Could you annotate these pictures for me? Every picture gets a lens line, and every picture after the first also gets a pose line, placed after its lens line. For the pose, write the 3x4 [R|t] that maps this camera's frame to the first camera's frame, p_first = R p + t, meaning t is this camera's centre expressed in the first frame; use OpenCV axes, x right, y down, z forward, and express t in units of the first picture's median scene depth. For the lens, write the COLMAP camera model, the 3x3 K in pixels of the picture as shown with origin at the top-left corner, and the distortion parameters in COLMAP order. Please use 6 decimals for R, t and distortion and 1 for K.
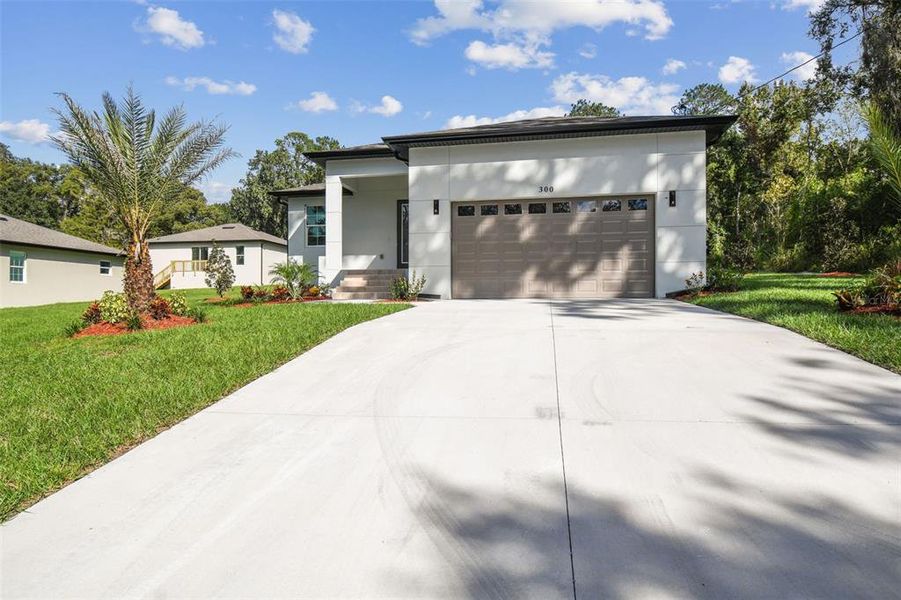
lens RADIAL K [[543.8, 0, 446.9], [0, 543.8, 288.2], [0, 0, 1]] dist [0.016574, 0.000684]
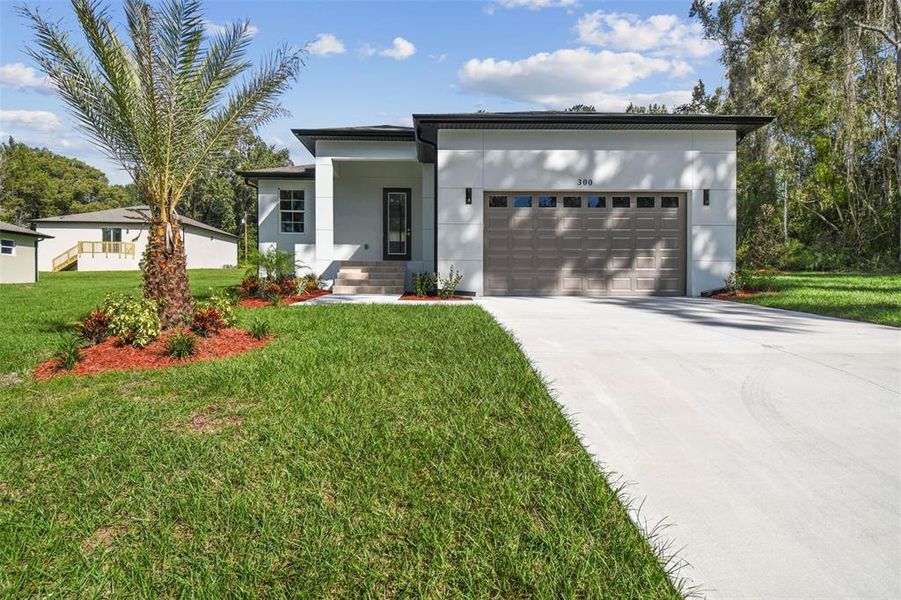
lens RADIAL K [[474.3, 0, 450.5], [0, 474.3, 300.0], [0, 0, 1]] dist [0.022298, 0.000264]
pose [[0.979583, 0.000207, 0.201038, -0.213975], [-0.011709, 0.998361, 0.056025, -0.017623], [-0.200697, -0.057235, 0.977980, 0.209830]]
